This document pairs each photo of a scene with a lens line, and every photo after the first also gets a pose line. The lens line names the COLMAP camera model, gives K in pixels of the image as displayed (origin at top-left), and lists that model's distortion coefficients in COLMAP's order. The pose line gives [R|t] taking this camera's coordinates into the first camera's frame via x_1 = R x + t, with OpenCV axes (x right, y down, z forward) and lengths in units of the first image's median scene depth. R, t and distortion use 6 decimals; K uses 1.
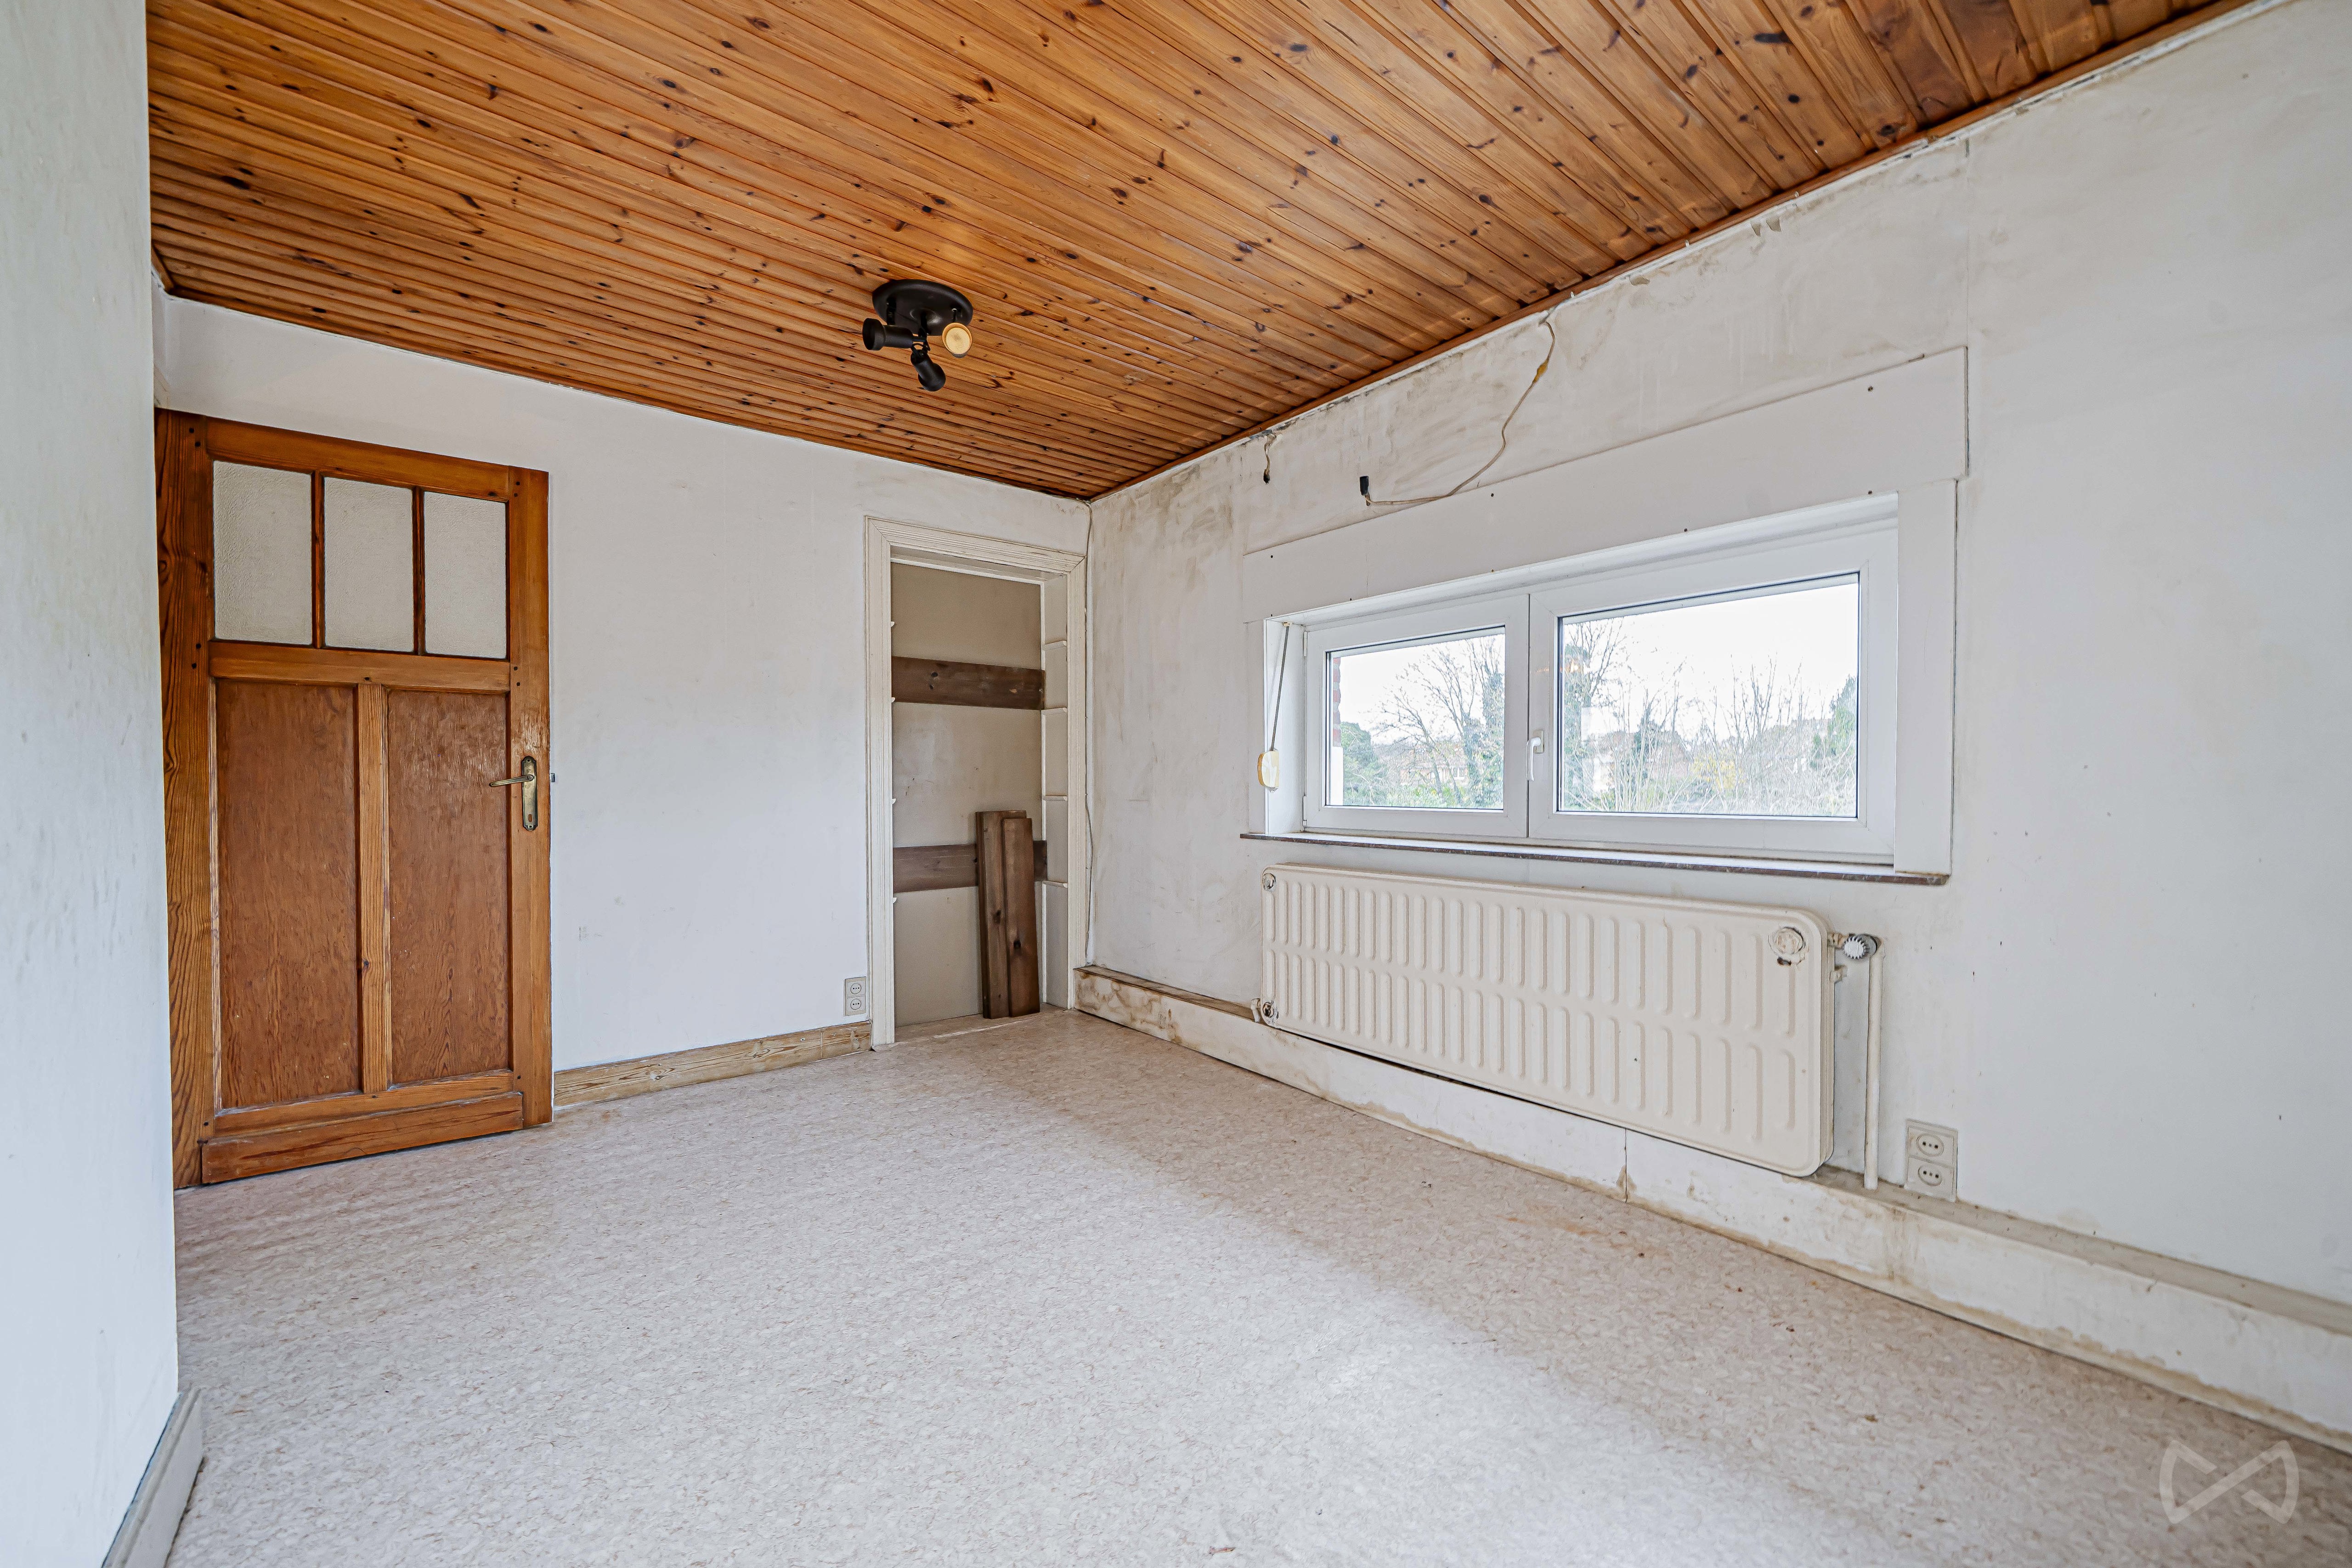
lens RADIAL K [[905.3, 0, 1159.4], [0, 905.3, 794.3], [0, 0, 1]] dist [-0.002930, -0.000412]
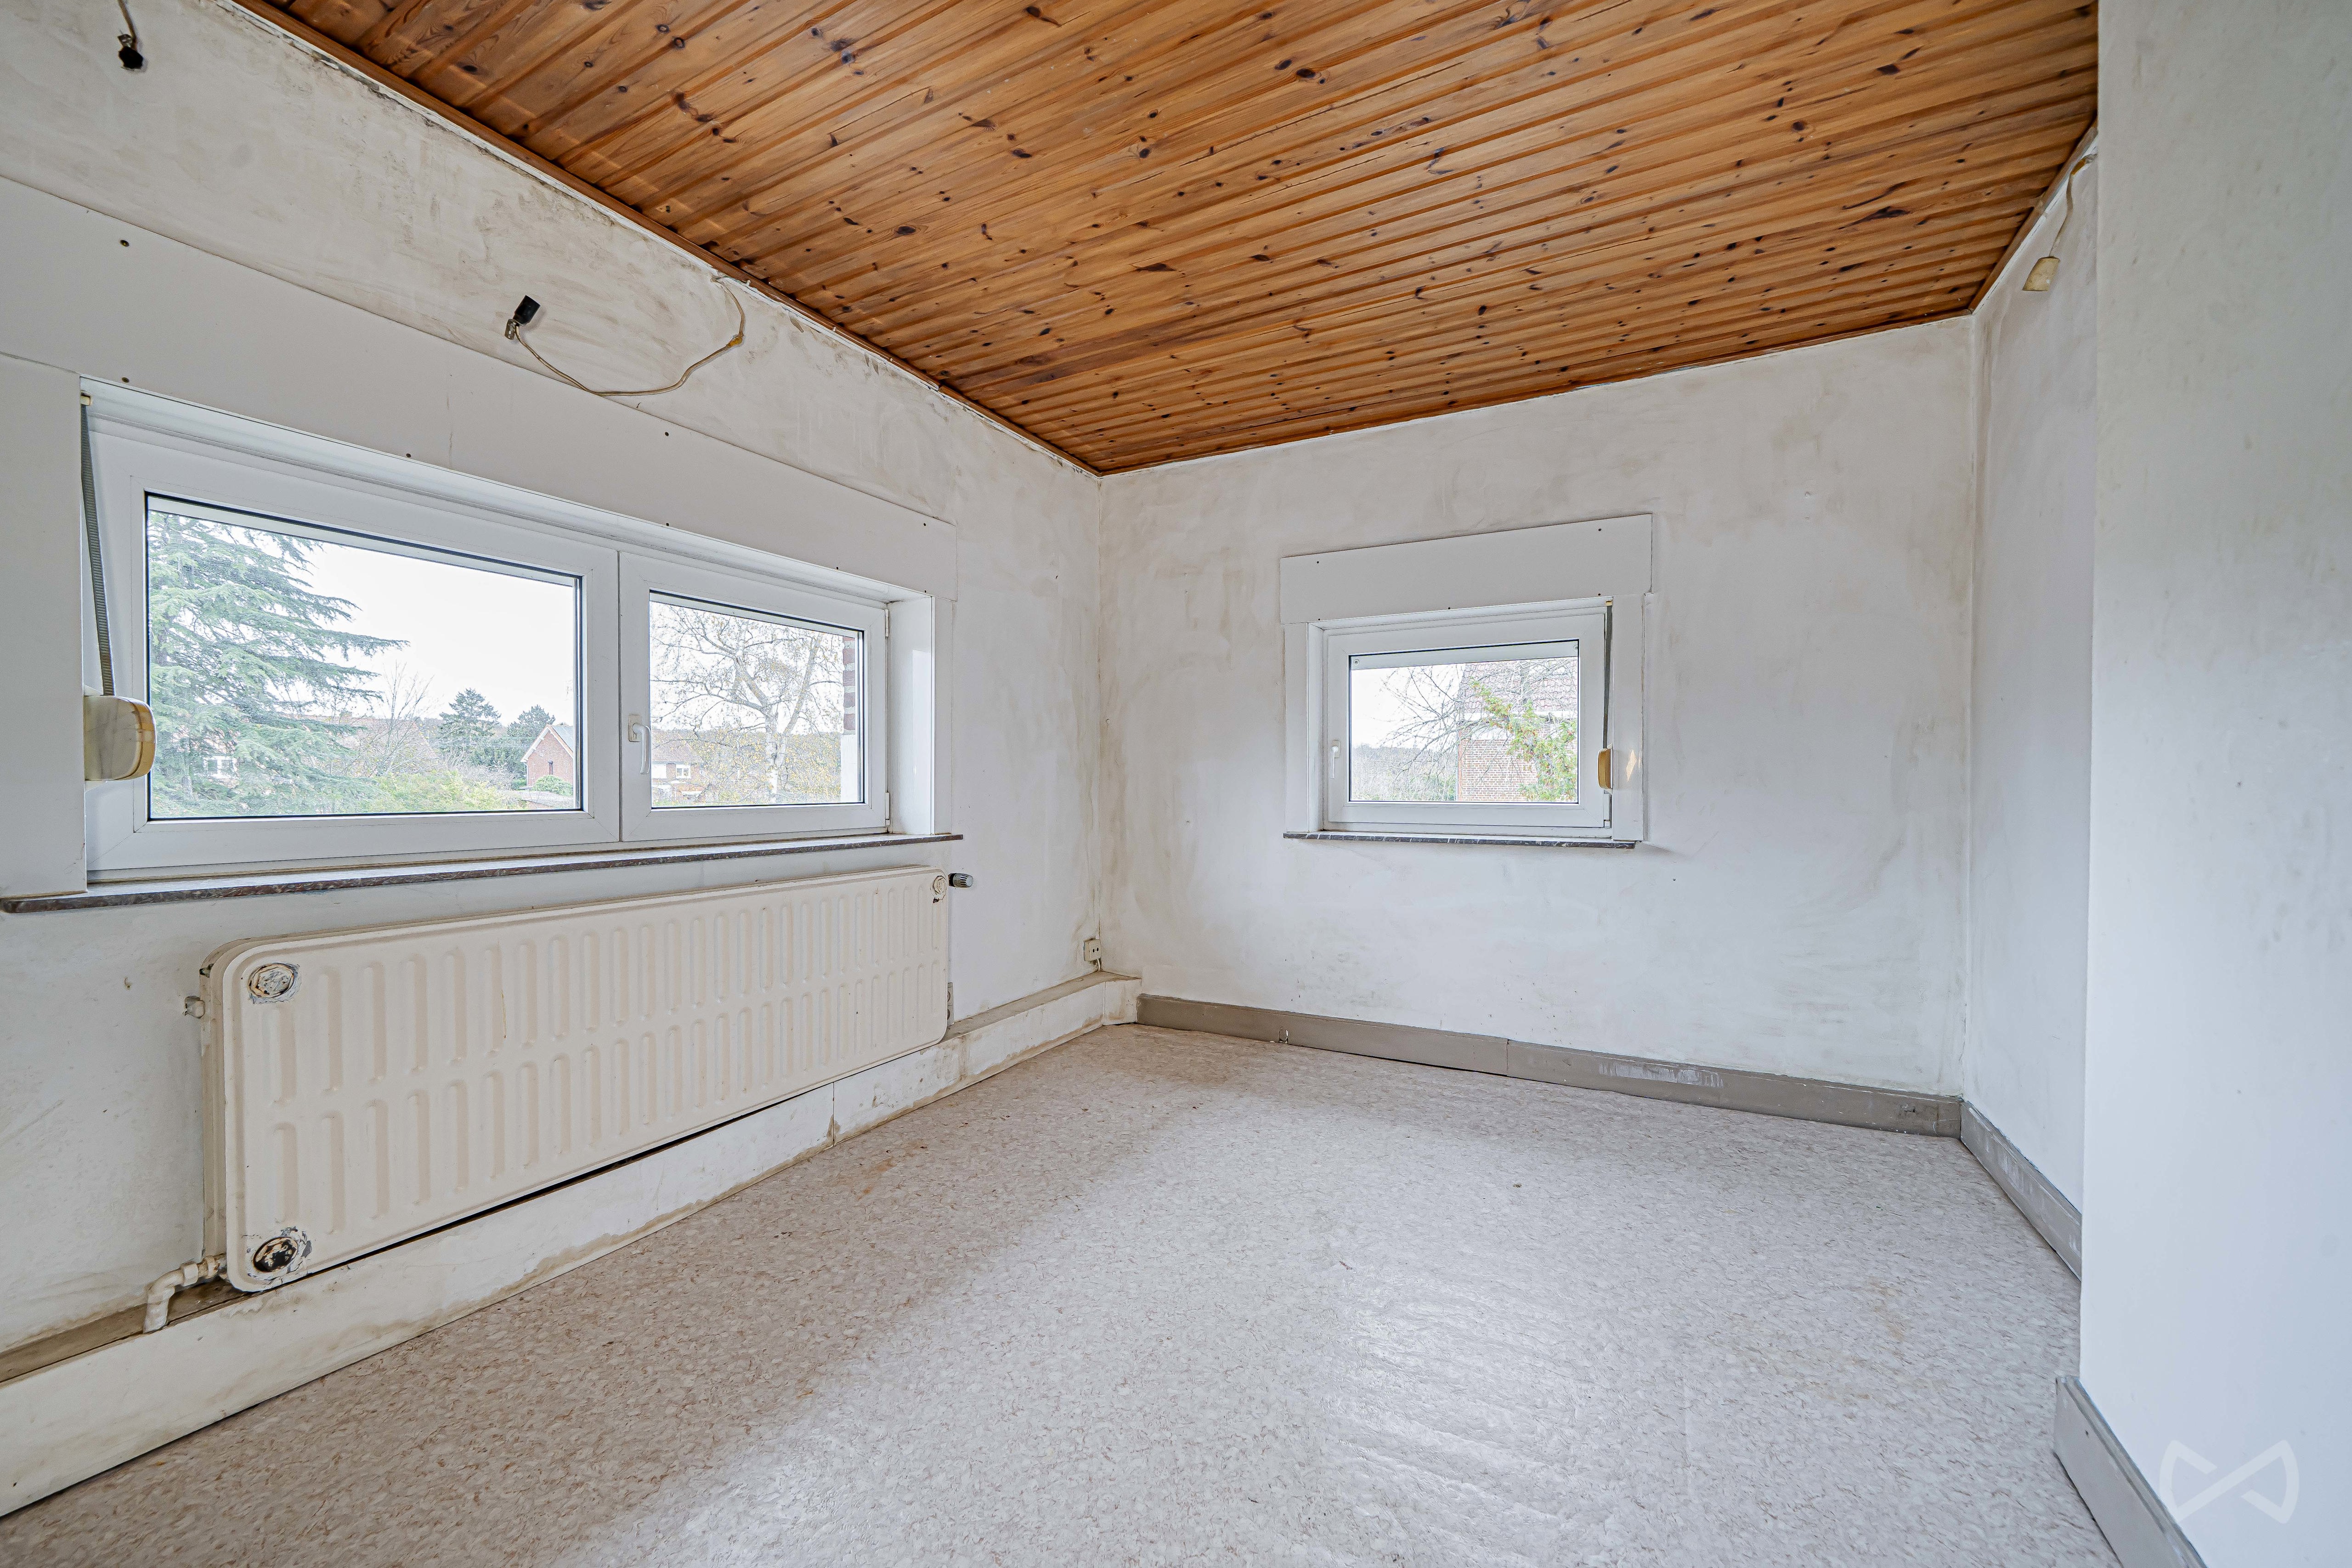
lens RADIAL K [[905.3, 0, 1178.2], [0, 905.3, 797.2], [0, 0, 1]] dist [-0.002930, -0.000412]
pose [[-0.408116, -0.013592, 0.912829, -0.675952], [0.008945, 0.999782, 0.018887, -0.005790], [-0.912886, 0.015873, -0.407906, 1.033022]]
